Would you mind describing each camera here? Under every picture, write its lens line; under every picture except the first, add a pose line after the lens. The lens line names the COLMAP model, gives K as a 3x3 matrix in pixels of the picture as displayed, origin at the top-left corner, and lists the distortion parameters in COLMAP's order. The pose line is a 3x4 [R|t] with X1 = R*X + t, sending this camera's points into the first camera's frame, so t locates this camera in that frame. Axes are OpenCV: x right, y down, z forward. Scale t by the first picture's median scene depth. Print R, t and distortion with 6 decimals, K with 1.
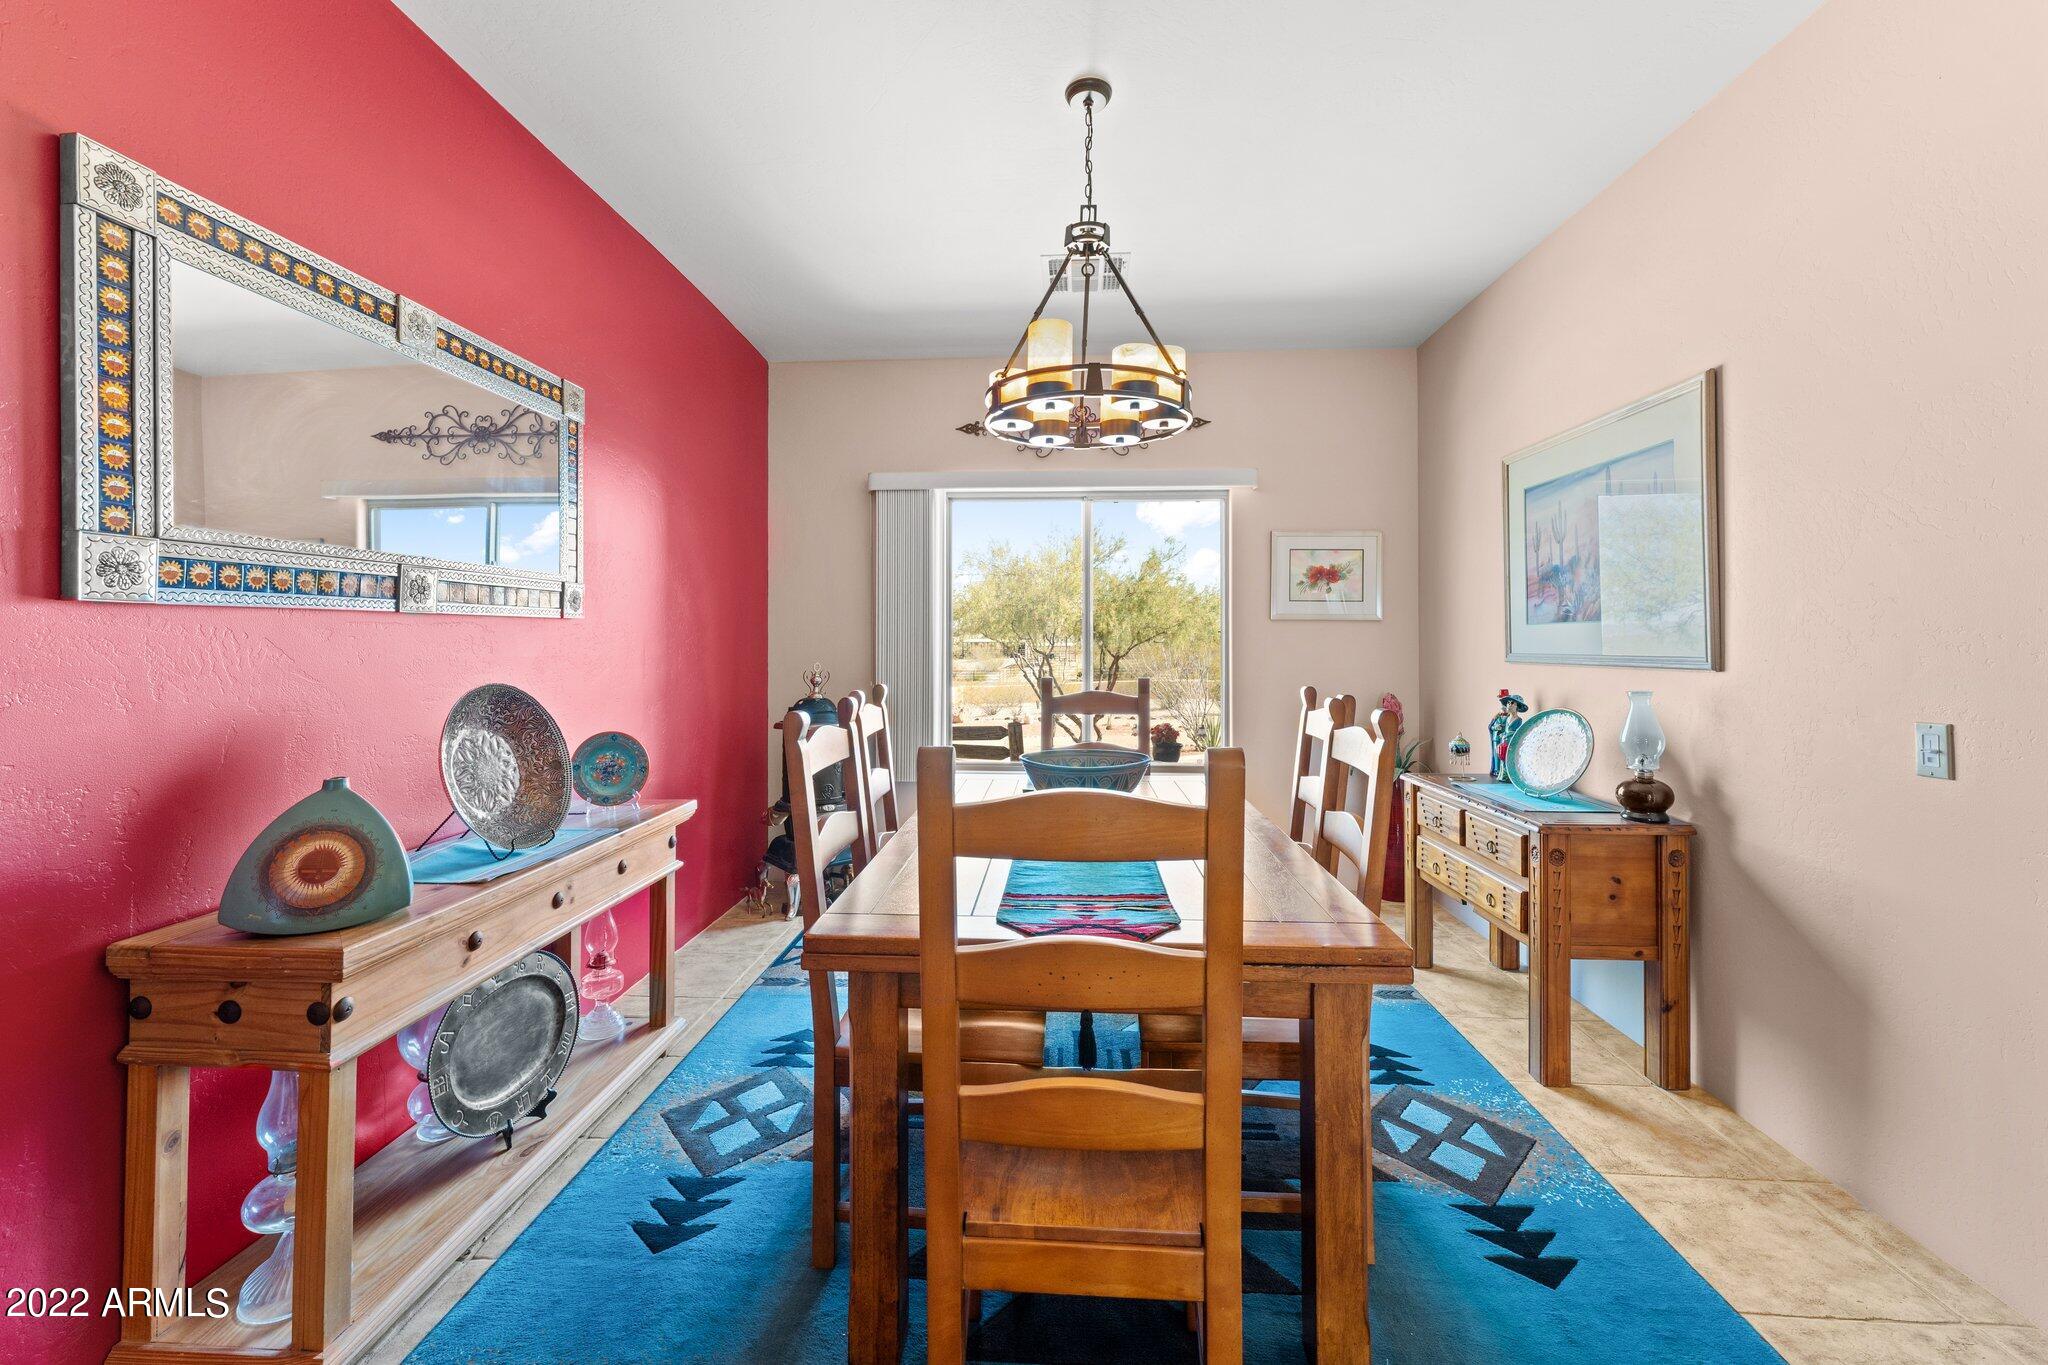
lens RADIAL K [[828.5, 0, 1034.1], [0, 828.5, 652.3], [0, 0, 1]] dist [-0.001154, -0.000066]
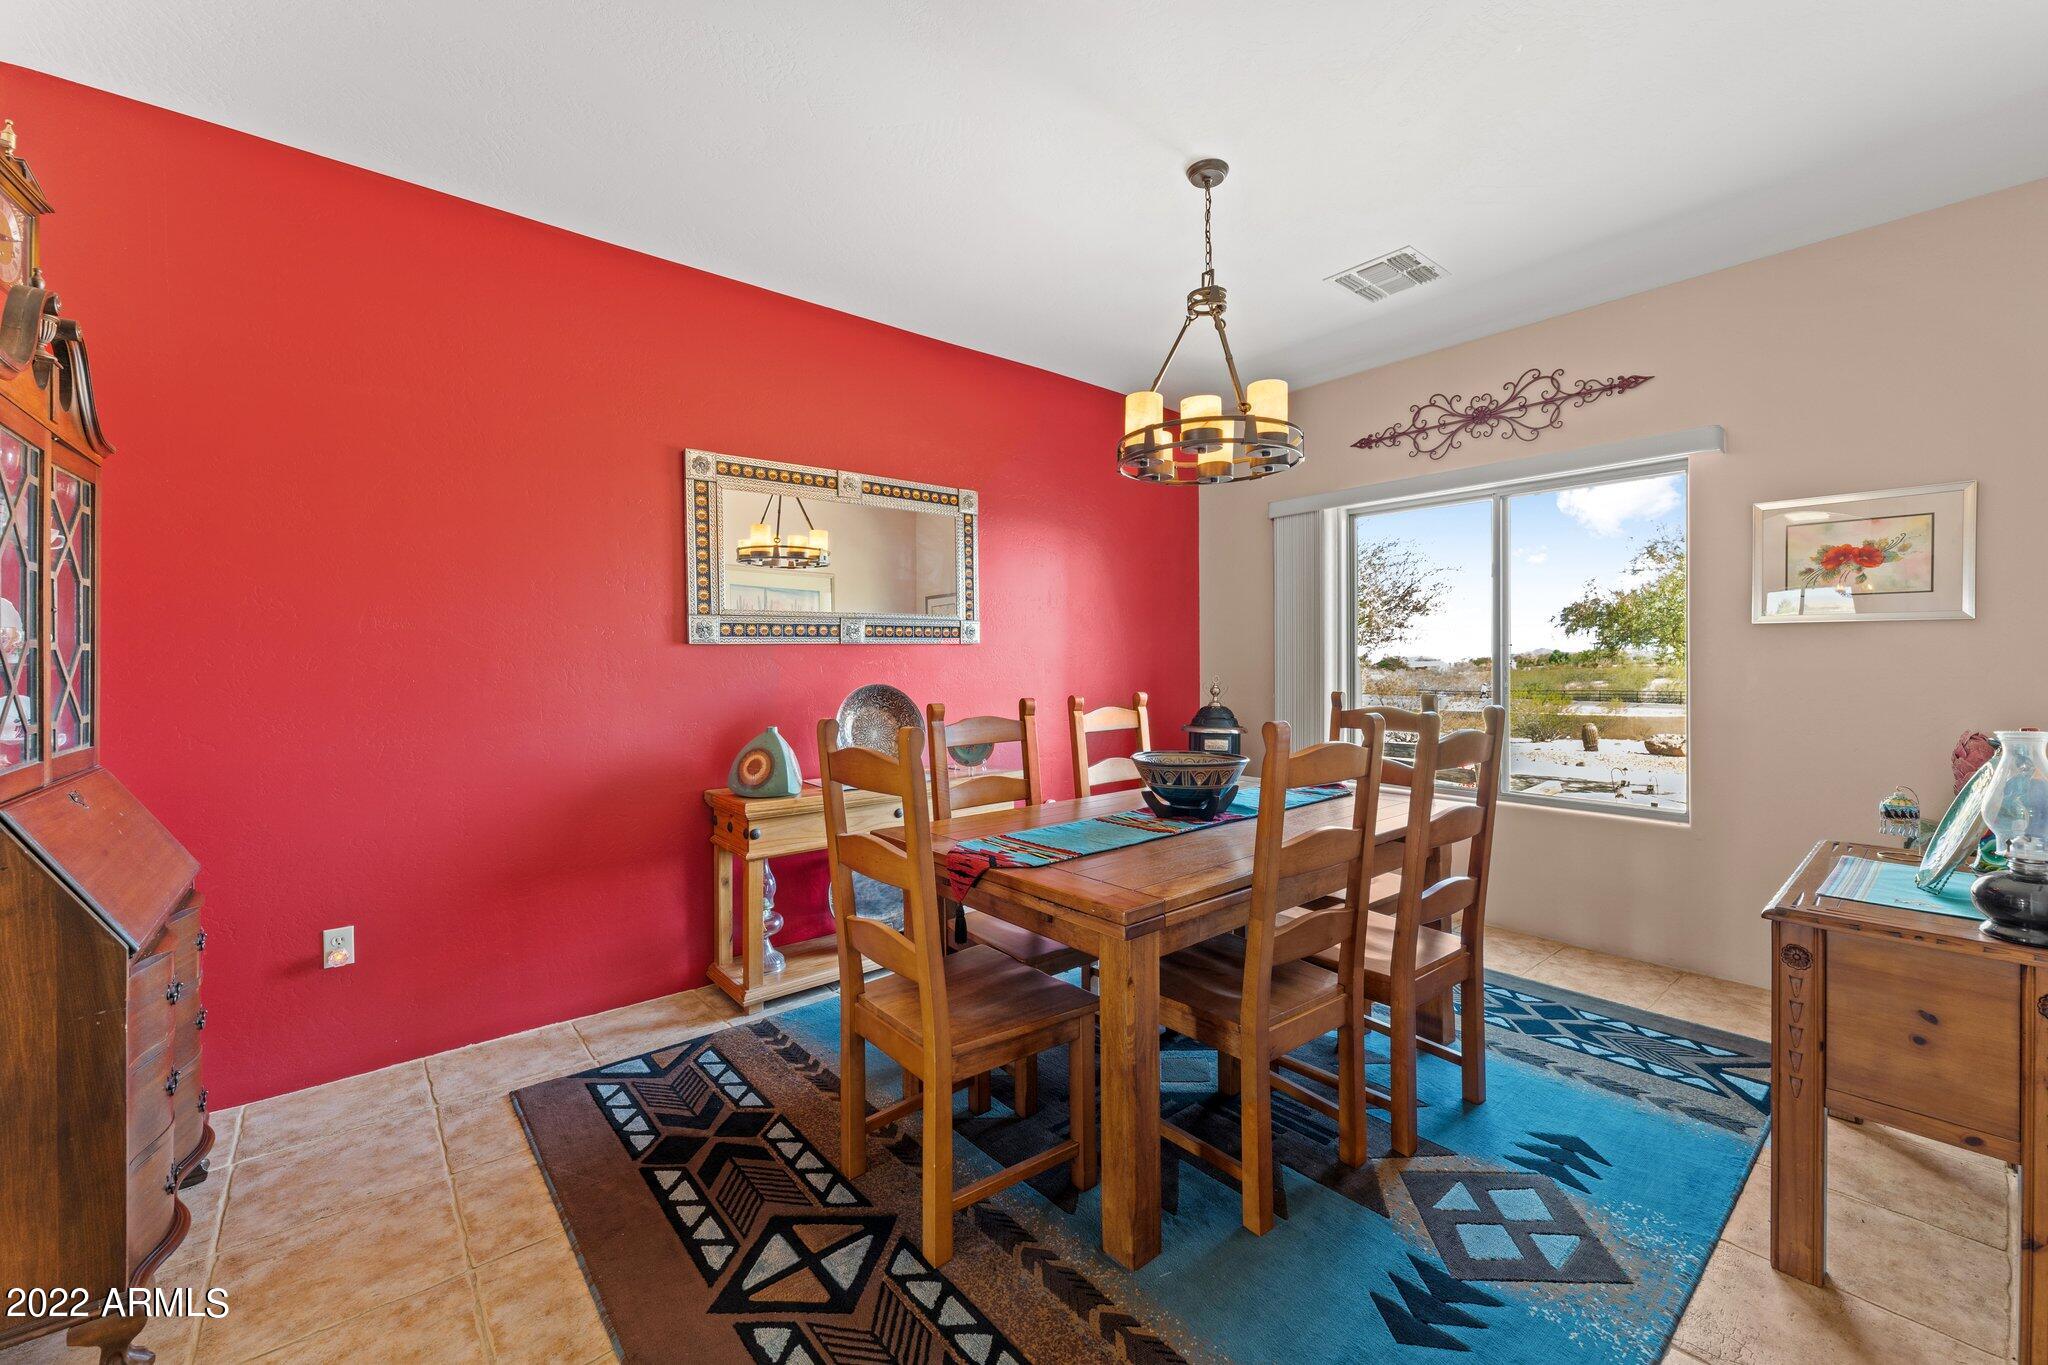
lens RADIAL K [[809.3, 0, 1024.0], [0, 809.3, 682.5], [0, 0, 1]] dist [0.001569, 0.000488]
pose [[0.691231, 0.016642, -0.722442, 0.832540], [-0.002009, 0.999775, 0.021108, -0.001628], [0.722631, -0.013139, 0.691109, 0.053396]]
